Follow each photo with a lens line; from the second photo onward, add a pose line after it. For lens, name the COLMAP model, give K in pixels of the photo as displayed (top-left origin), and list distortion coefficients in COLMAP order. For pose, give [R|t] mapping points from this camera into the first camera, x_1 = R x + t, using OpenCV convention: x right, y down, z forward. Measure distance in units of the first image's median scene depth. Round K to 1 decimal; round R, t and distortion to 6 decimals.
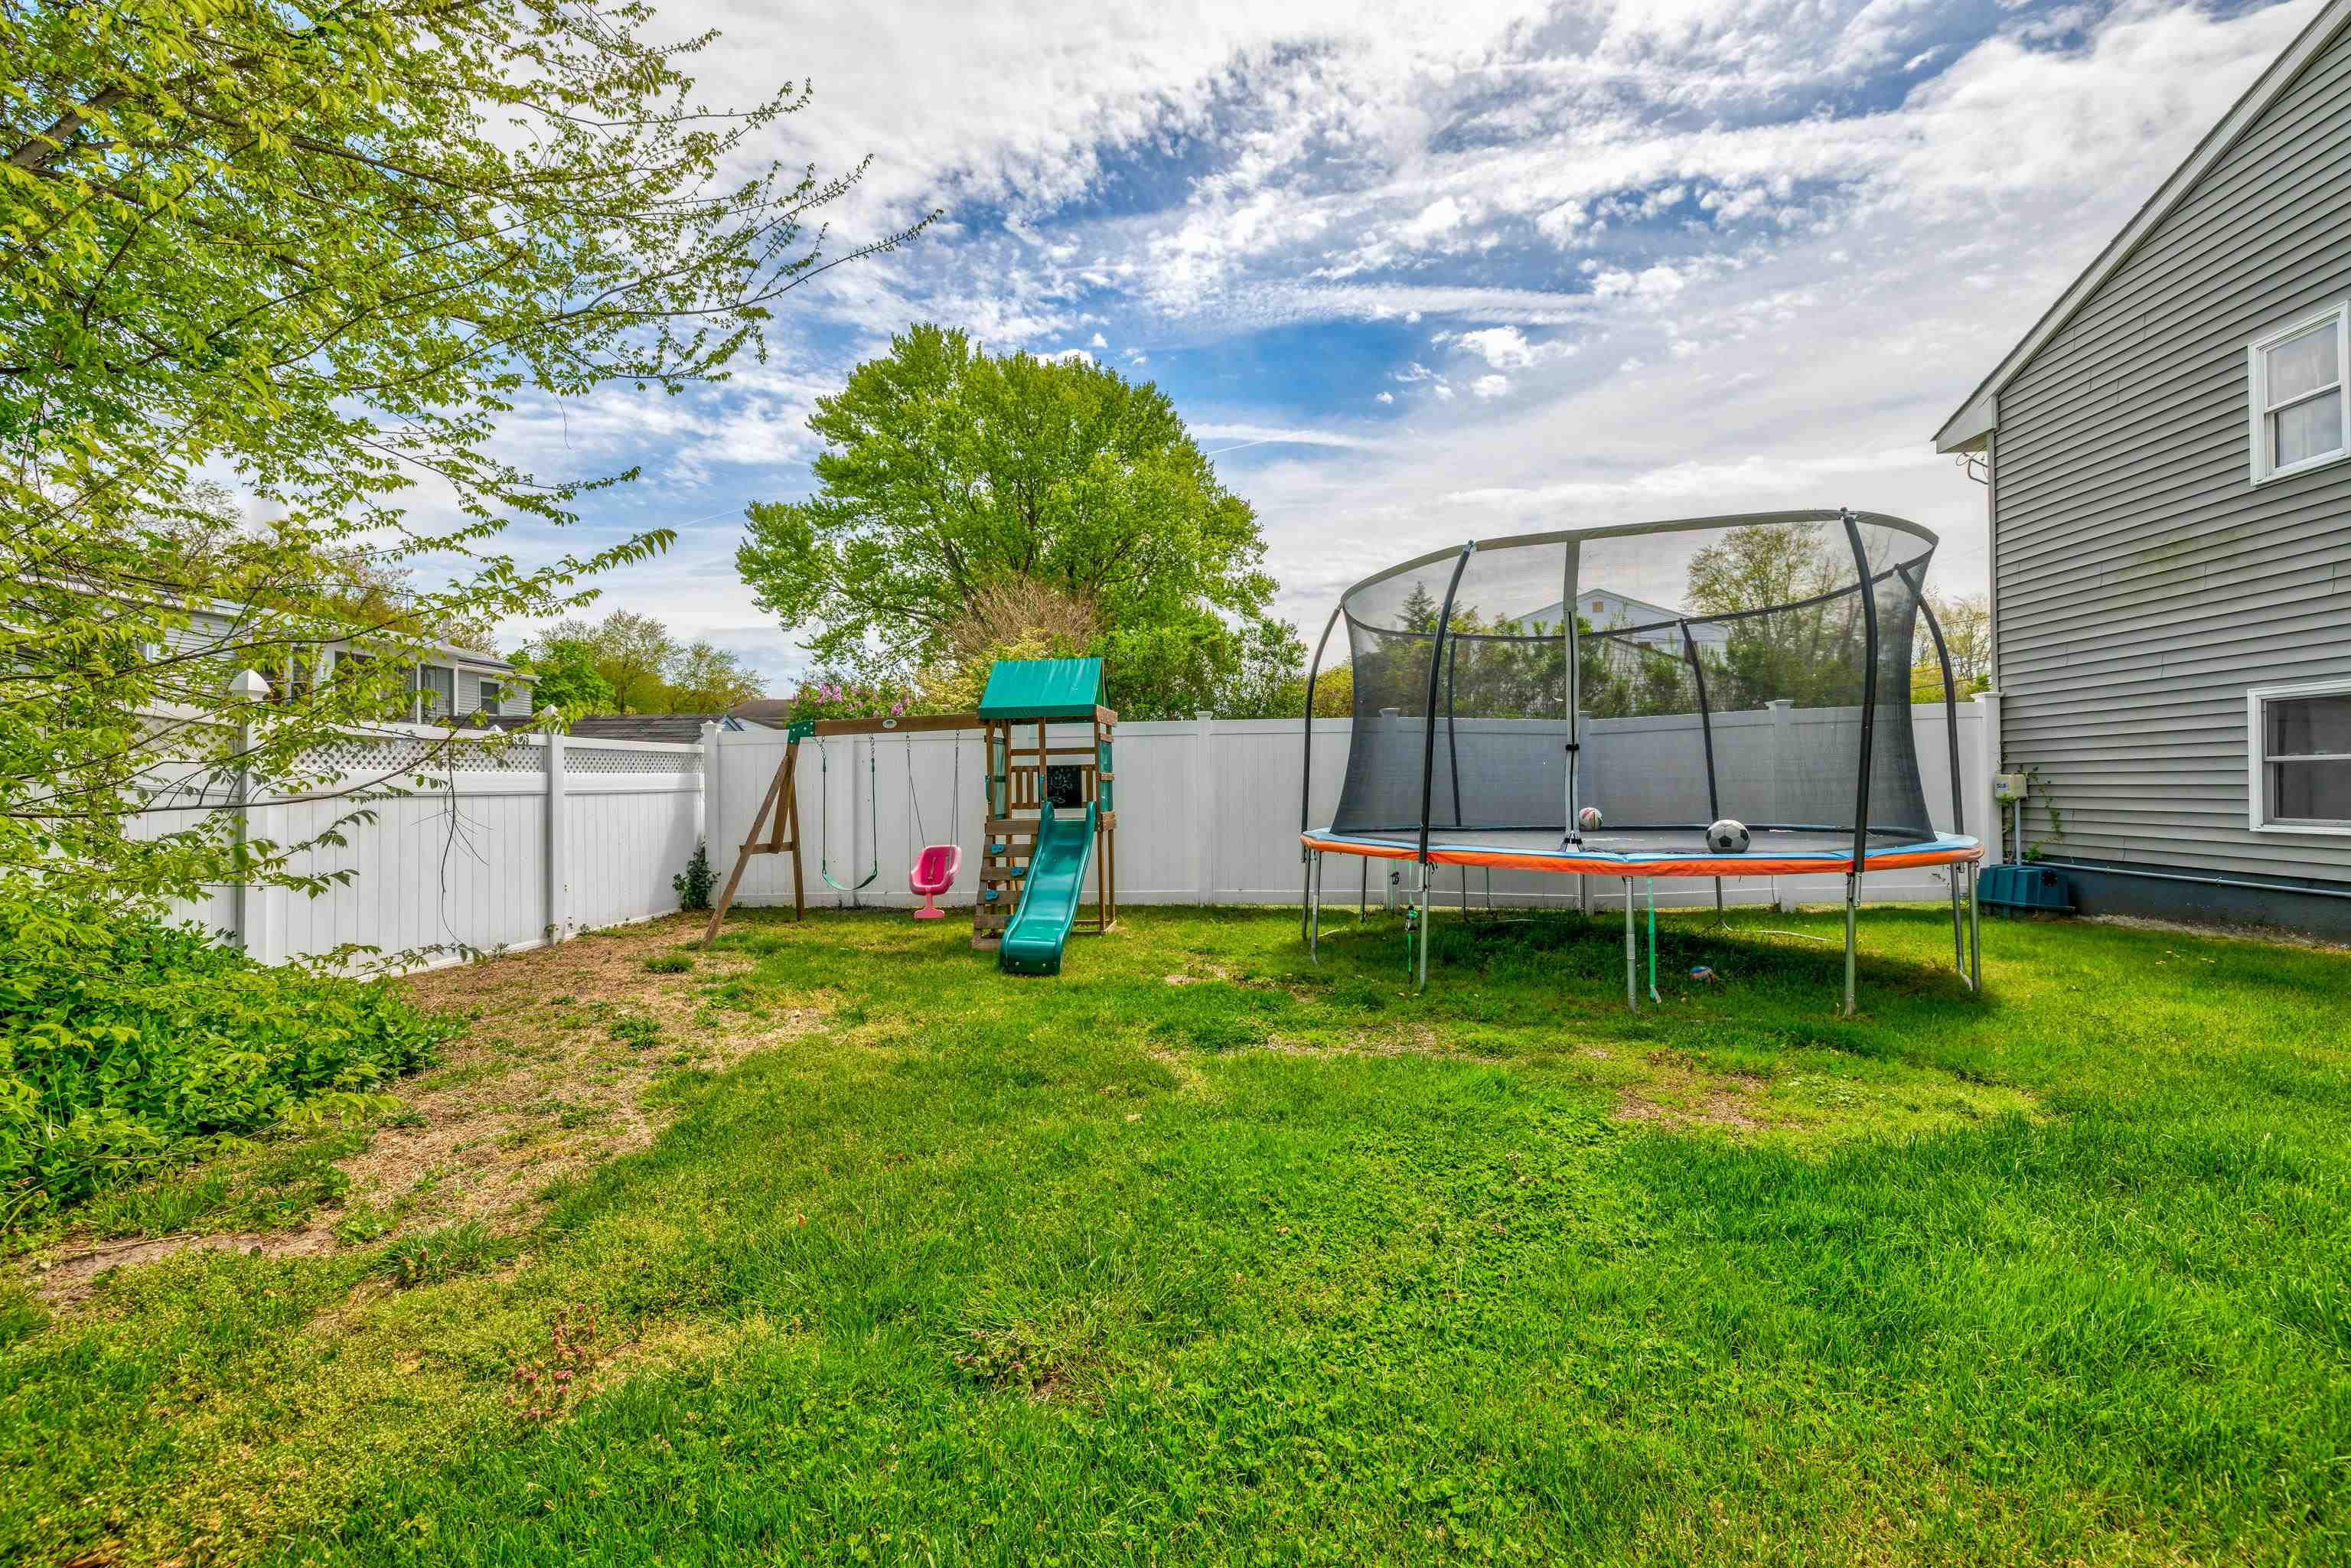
lens RADIAL K [[984.1, 0, 1175.5], [0, 984.1, 775.9], [0, 0, 1]] dist [0.000577, 0.000217]
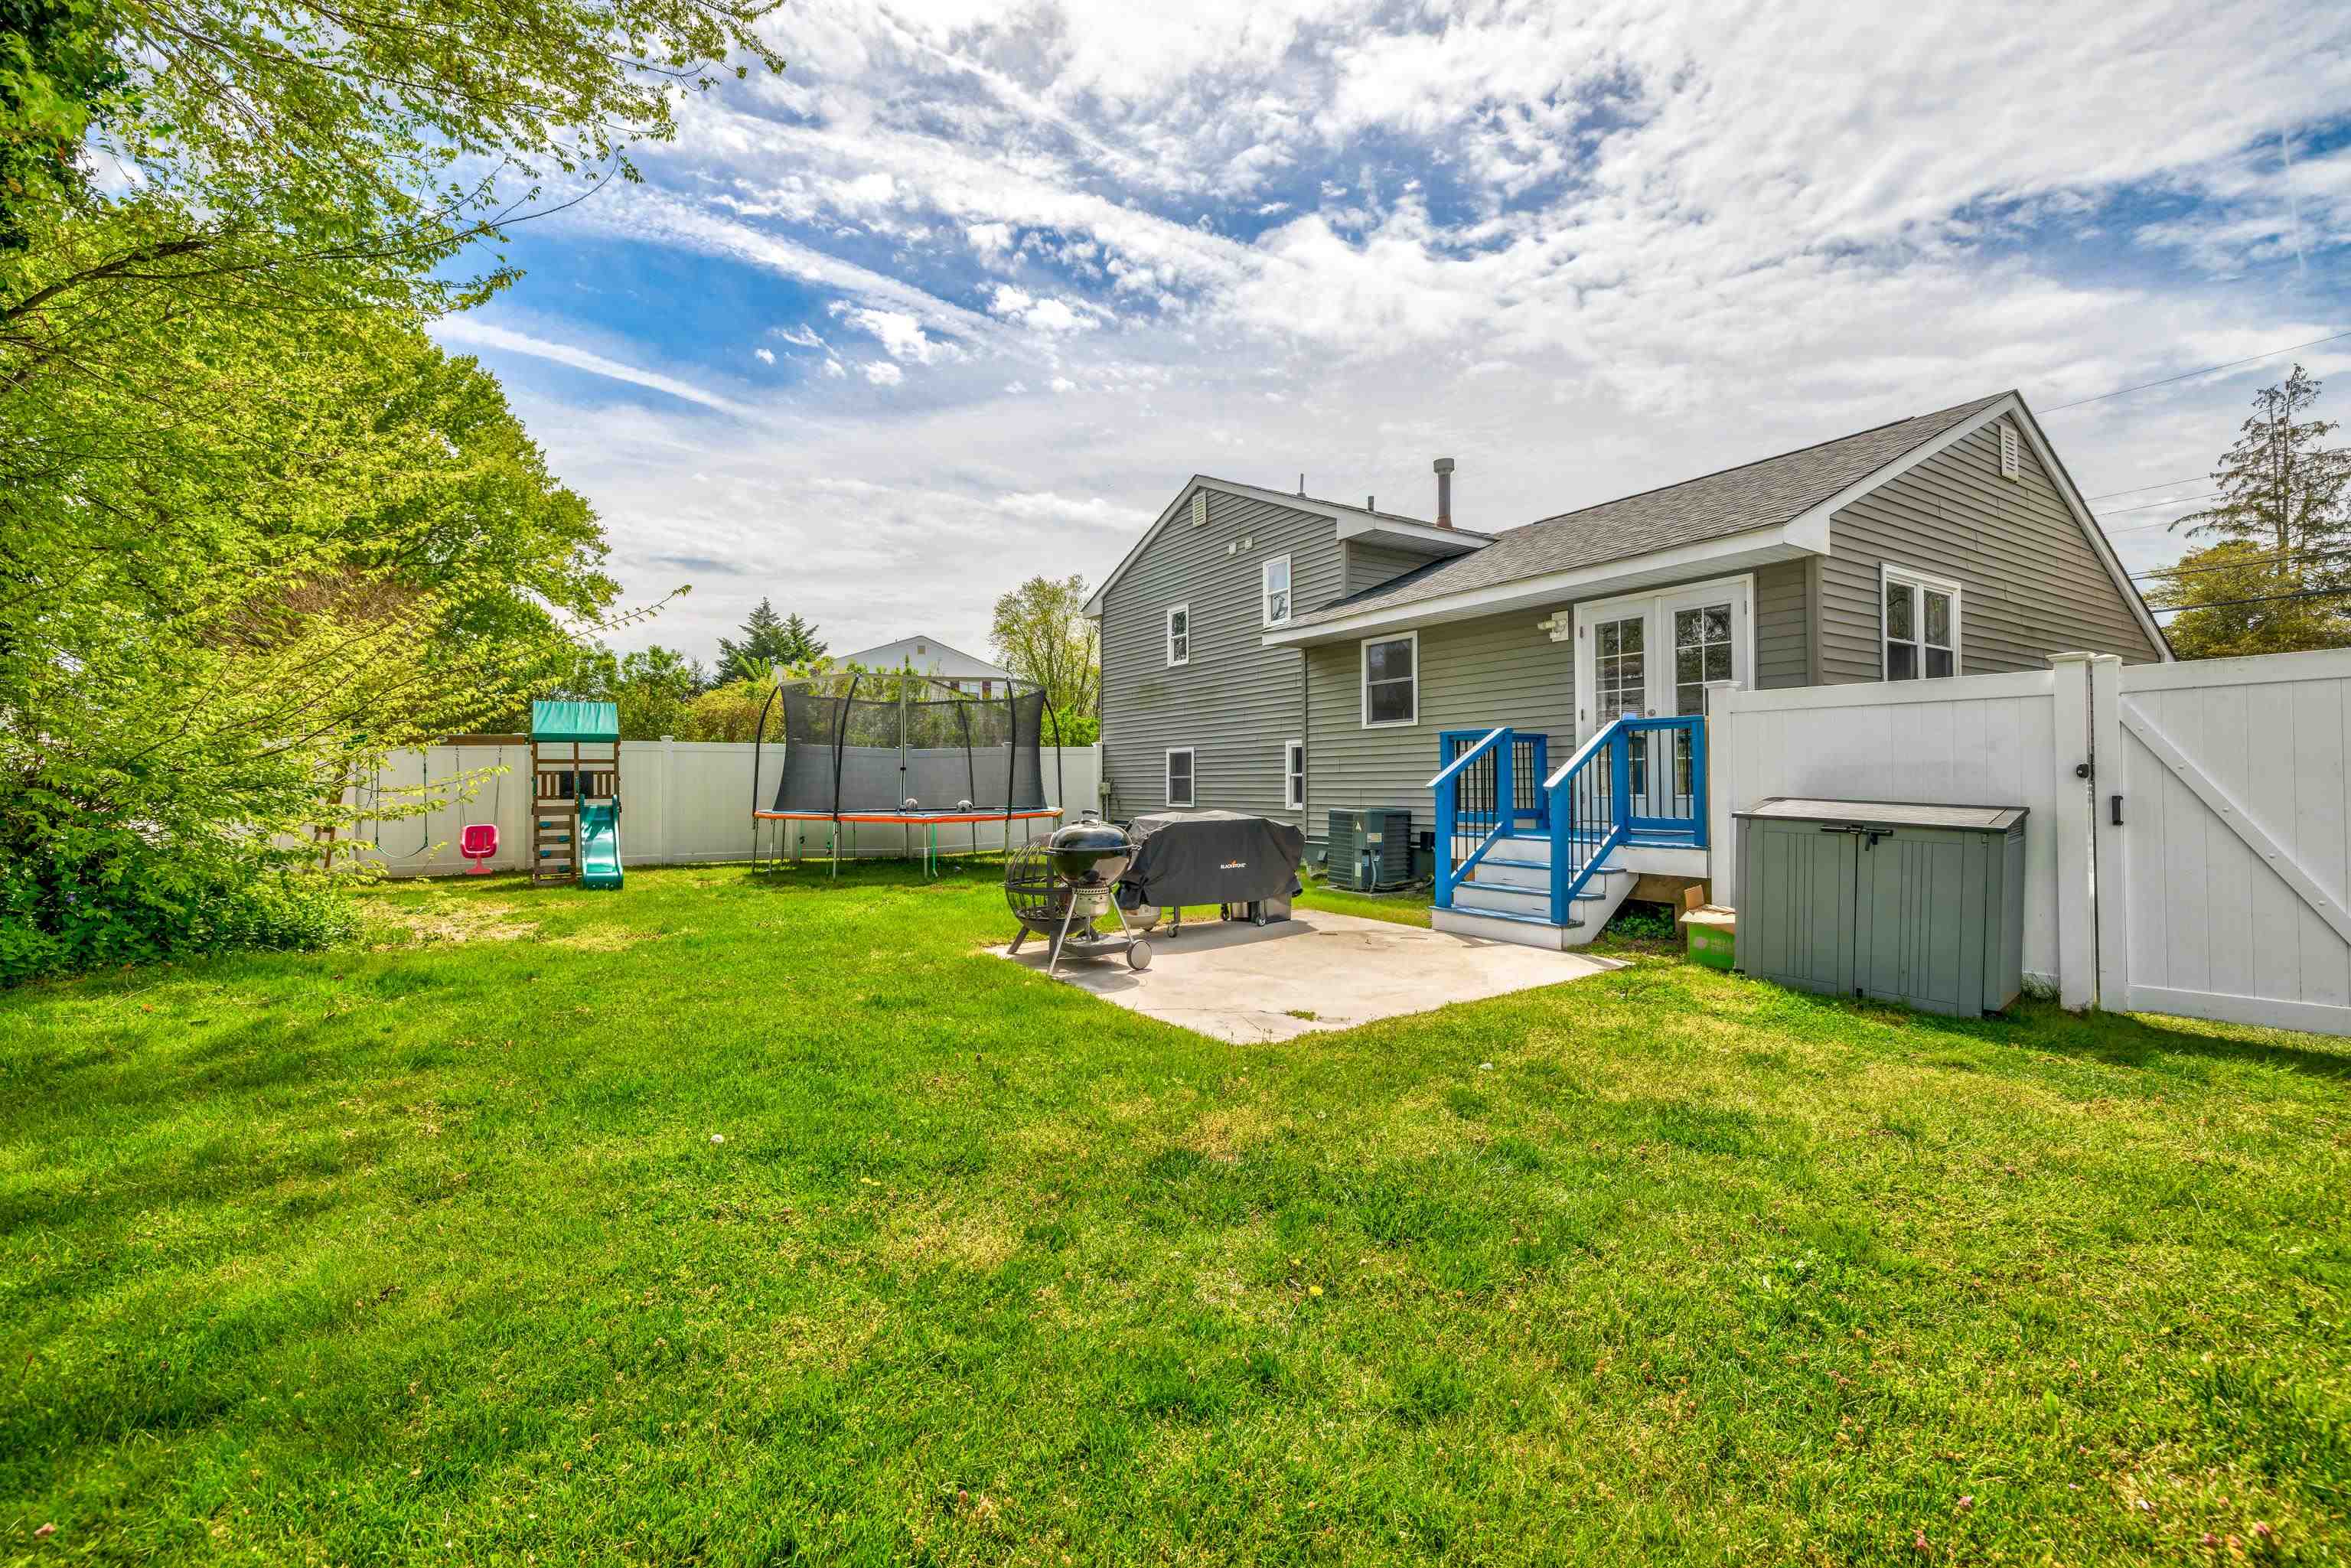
lens RADIAL K [[984.1, 0, 1173.5], [0, 984.1, 778.2], [0, 0, 1]] dist [0.000577, 0.000217]
pose [[0.792796, 0.011832, 0.609372, -0.300267], [-0.010438, 0.999928, -0.005835, 0.000684], [-0.609398, -0.001734, 0.792863, -0.723924]]
